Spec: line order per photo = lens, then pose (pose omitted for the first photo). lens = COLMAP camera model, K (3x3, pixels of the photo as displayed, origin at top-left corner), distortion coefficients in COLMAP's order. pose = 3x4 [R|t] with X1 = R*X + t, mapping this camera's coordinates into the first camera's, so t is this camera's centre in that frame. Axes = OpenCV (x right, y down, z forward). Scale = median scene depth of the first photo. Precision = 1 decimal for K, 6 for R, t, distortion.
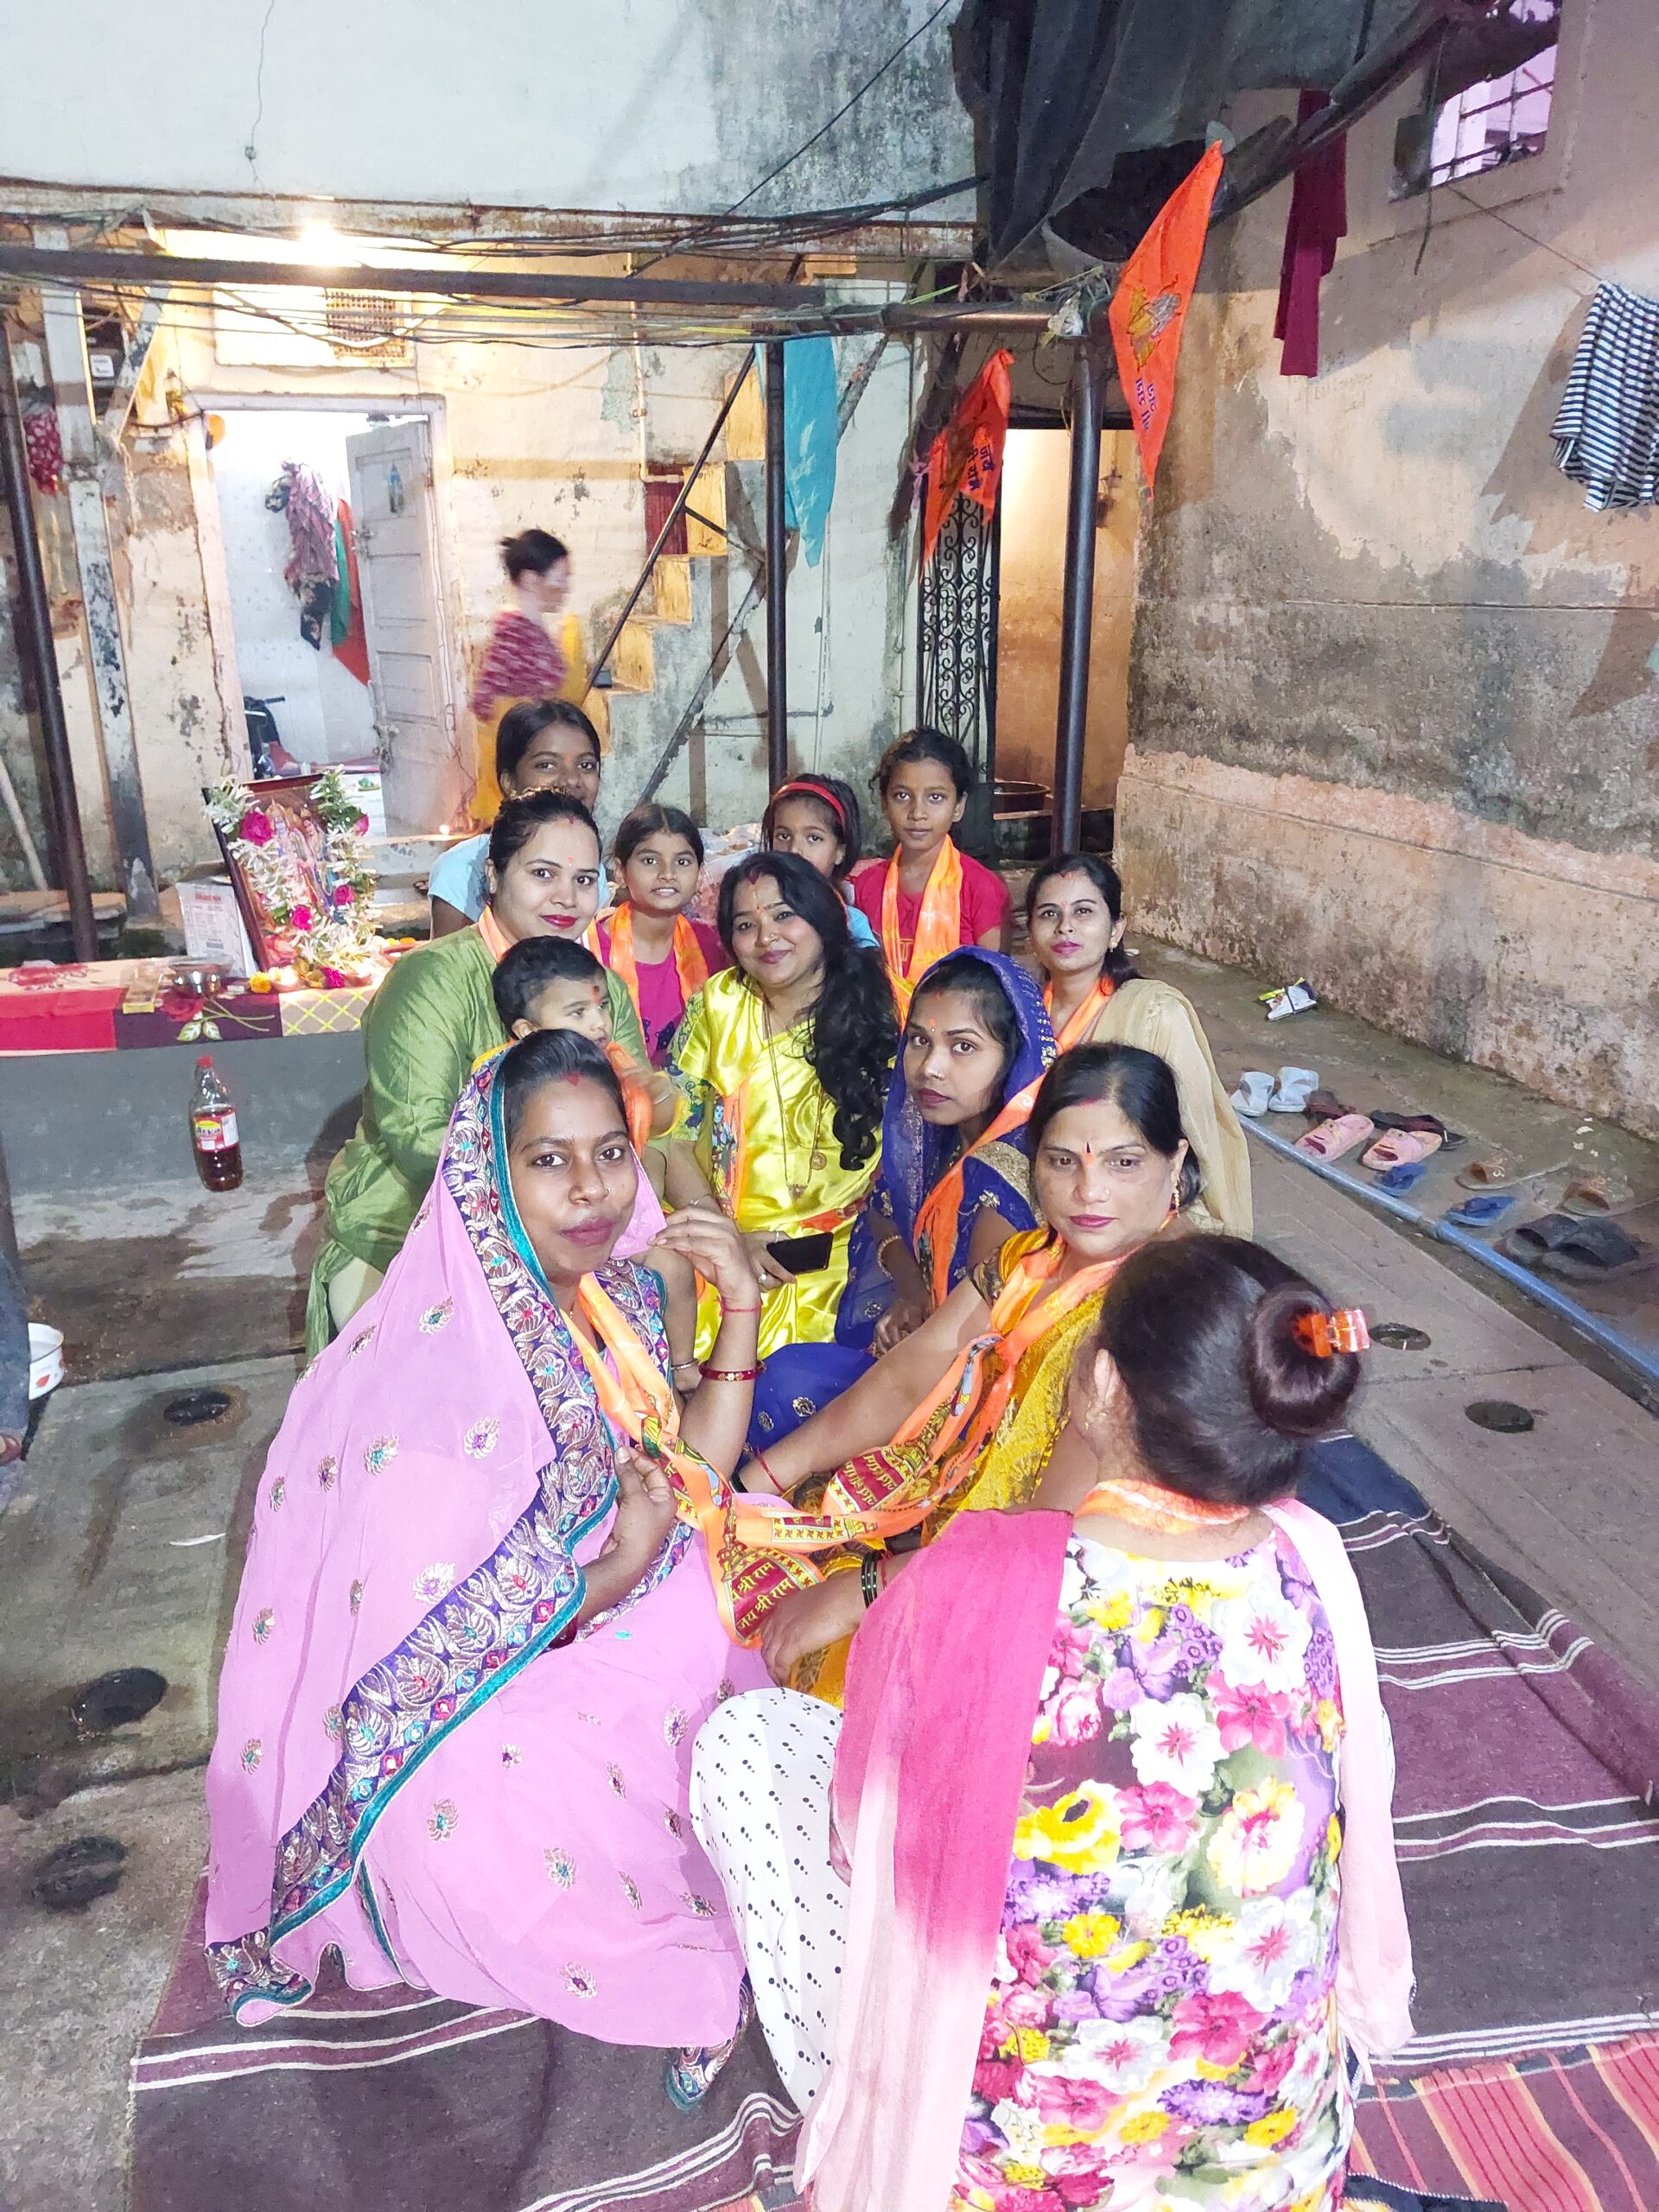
lens RADIAL K [[1578.9, 0, 829.5], [0, 1578.9, 1106.0], [0, 0, 1]] dist [0.063151, -0.075544]
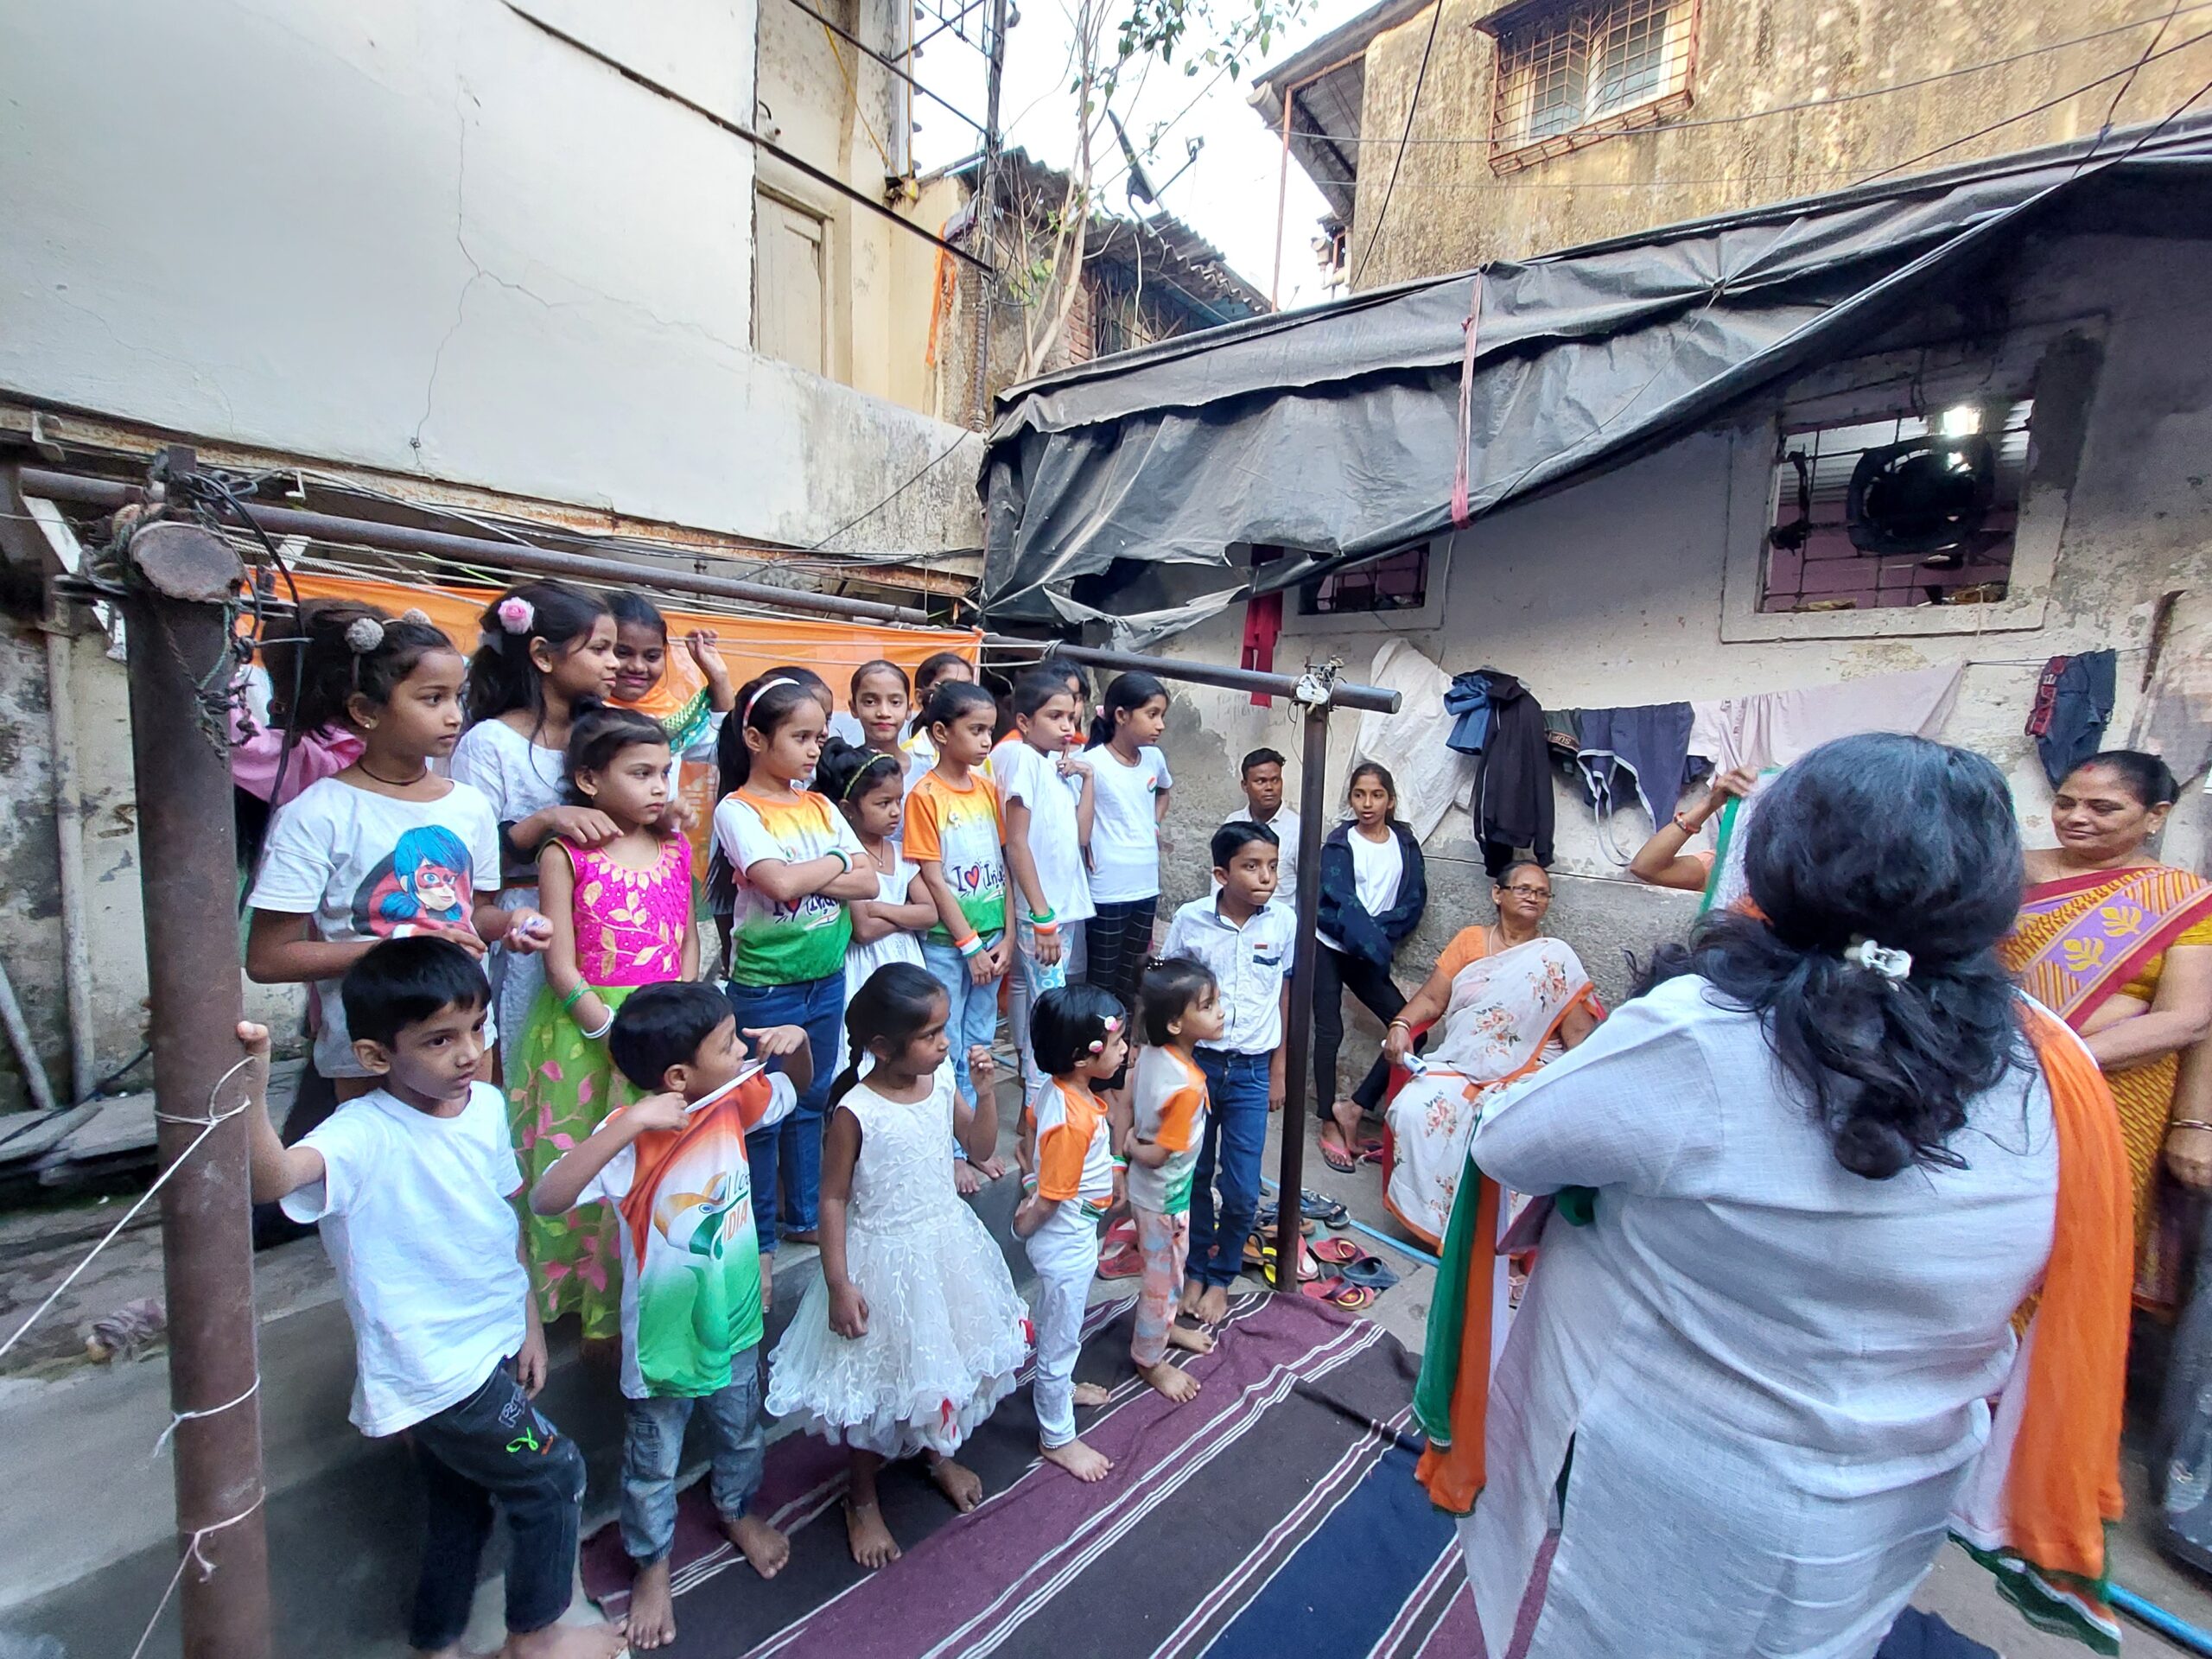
lens RADIAL K [[893.7, 0, 1127.2], [0, 893.7, 864.7], [0, 0, 1]] dist [-0.019661, -0.000330]
pose [[0.876404, -0.009029, 0.481491, -0.243456], [0.094003, 0.983799, -0.152656, -0.163563], [-0.472312, 0.179050, 0.863054, 0.289600]]
